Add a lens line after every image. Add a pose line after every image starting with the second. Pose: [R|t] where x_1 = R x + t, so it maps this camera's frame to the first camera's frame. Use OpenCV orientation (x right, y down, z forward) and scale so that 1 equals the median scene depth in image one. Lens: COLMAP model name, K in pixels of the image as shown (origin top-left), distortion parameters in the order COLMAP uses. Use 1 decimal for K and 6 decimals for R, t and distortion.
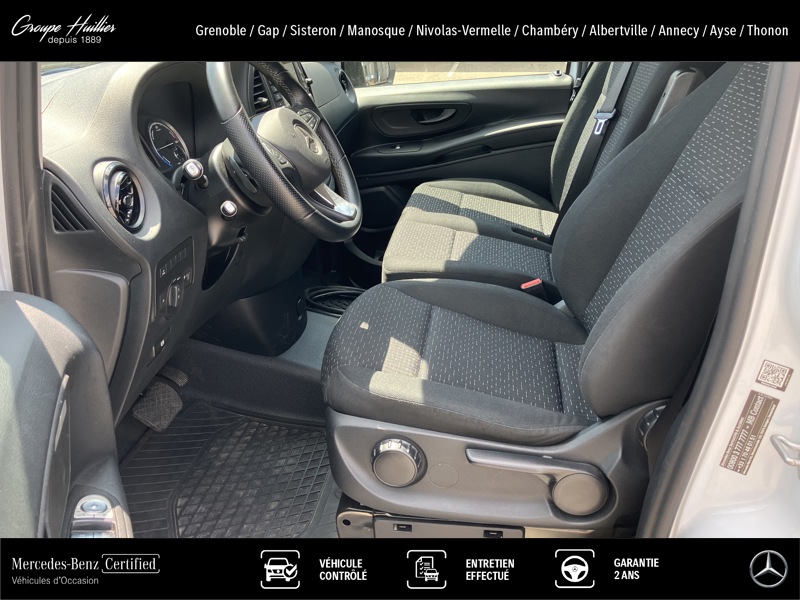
lens RADIAL K [[673.1, 0, 401.0], [0, 673.1, 300.8], [0, 0, 1]] dist [0.019614, 0.000591]
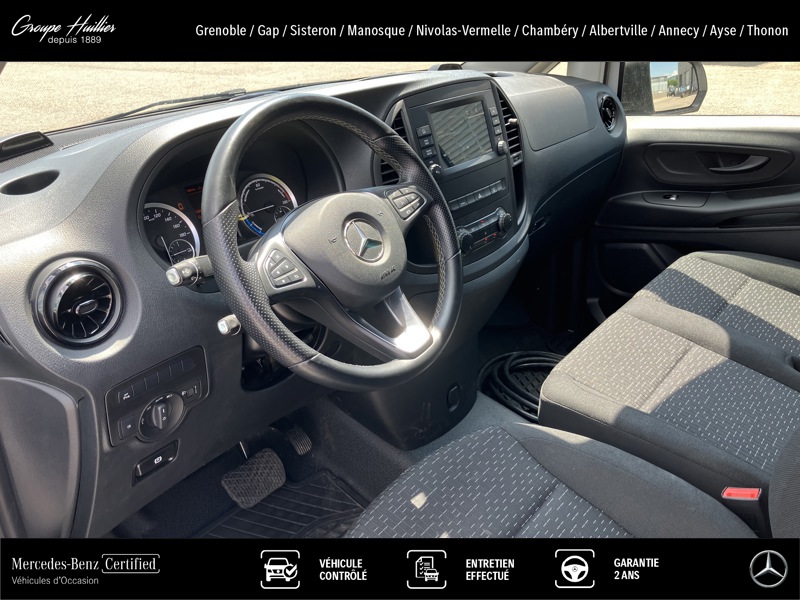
lens RADIAL K [[673.1, 0, 399.0], [0, 673.1, 299.0], [0, 0, 1]] dist [0.019614, 0.000591]
pose [[0.859512, 0.203571, -0.468826, 0.111288], [-0.196307, 0.978390, 0.064936, -0.109180], [0.471914, 0.036221, 0.880900, 0.200945]]
